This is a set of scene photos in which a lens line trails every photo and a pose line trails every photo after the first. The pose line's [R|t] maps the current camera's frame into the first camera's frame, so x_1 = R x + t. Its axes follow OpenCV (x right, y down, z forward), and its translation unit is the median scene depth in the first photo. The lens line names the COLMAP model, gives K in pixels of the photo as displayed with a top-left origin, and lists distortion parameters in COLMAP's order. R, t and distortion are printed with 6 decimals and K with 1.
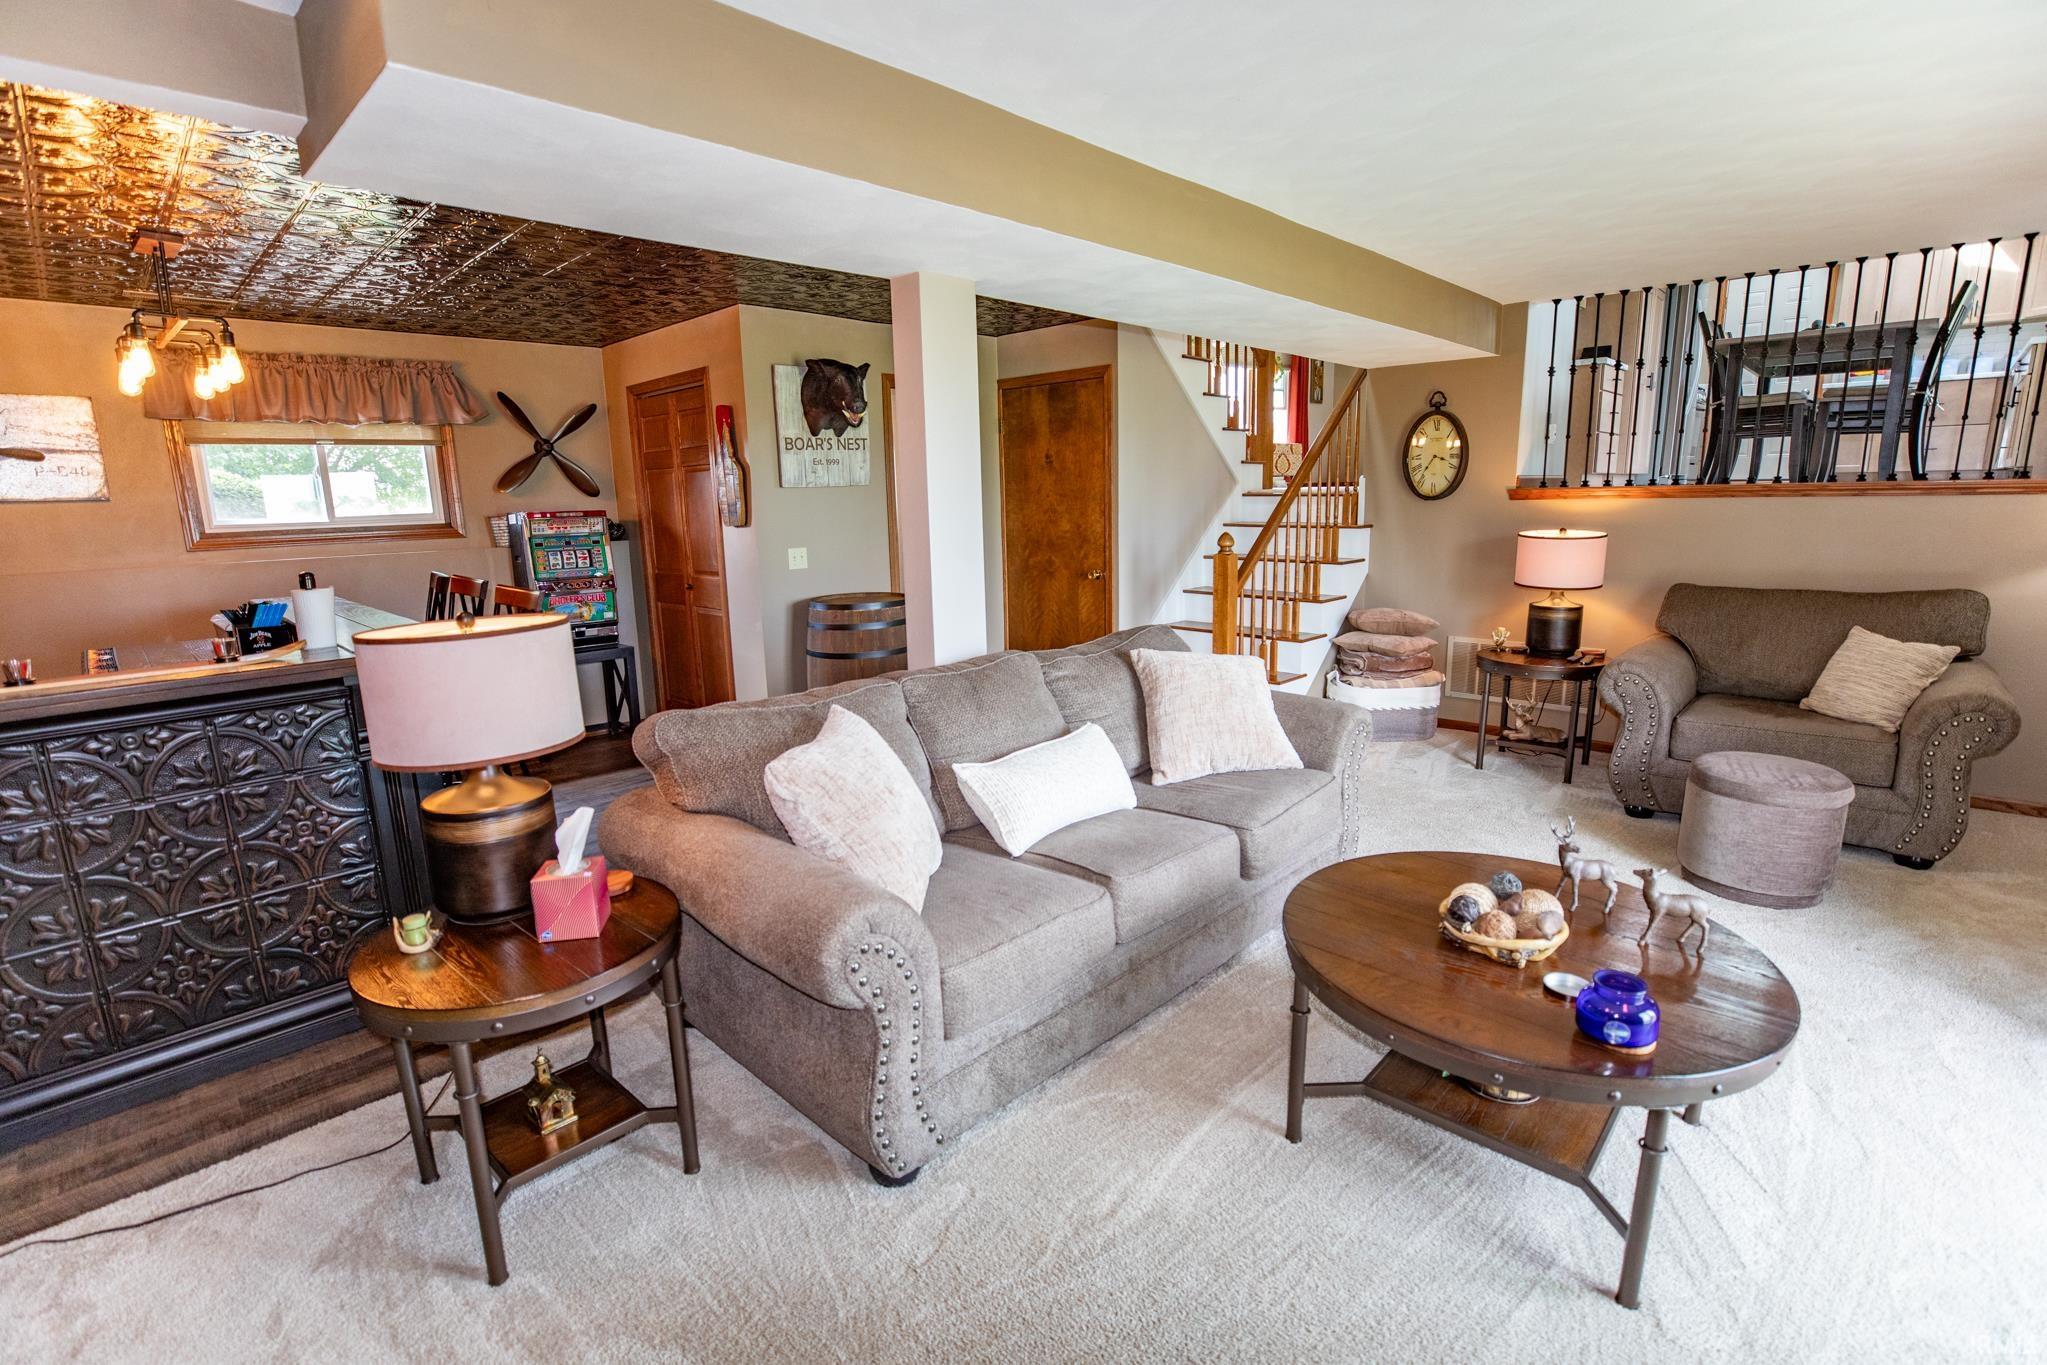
lens RADIAL K [[983.3, 0, 1023.5], [0, 983.3, 682.5], [0, 0, 1]] dist [-0.000895, -0.000206]
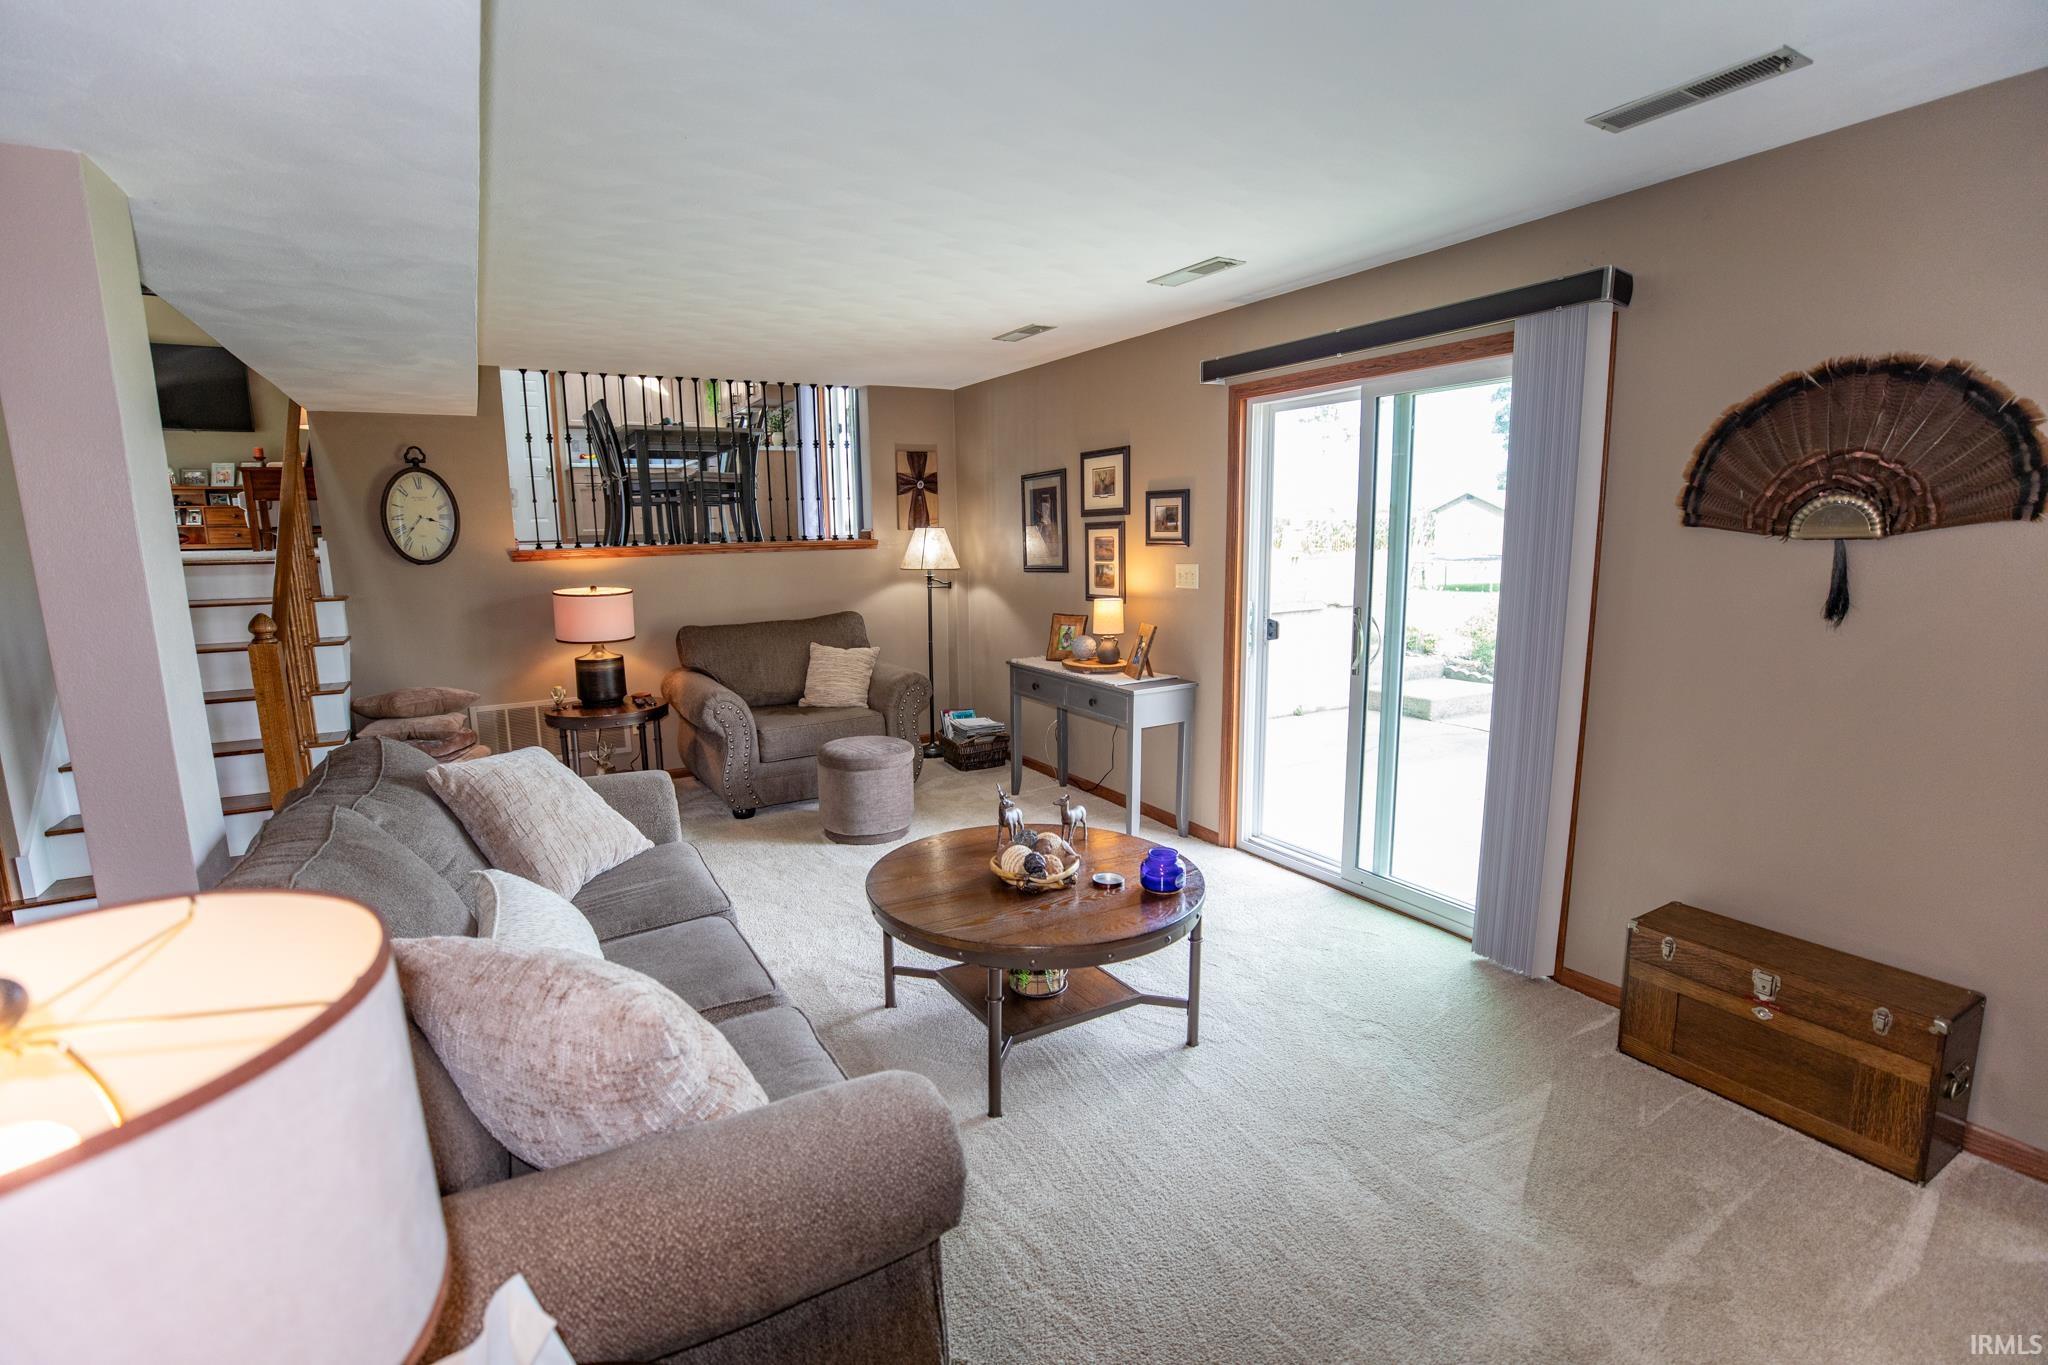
lens RADIAL K [[943.5, 0, 1024.5], [0, 943.5, 722.4], [0, 0, 1]] dist [-0.020749, -0.000005]
pose [[0.304741, -0.180145, 0.935244, -0.282619], [0.198584, 0.972386, 0.122592, -0.043226], [-0.931503, 0.148366, 0.332100, 0.237871]]
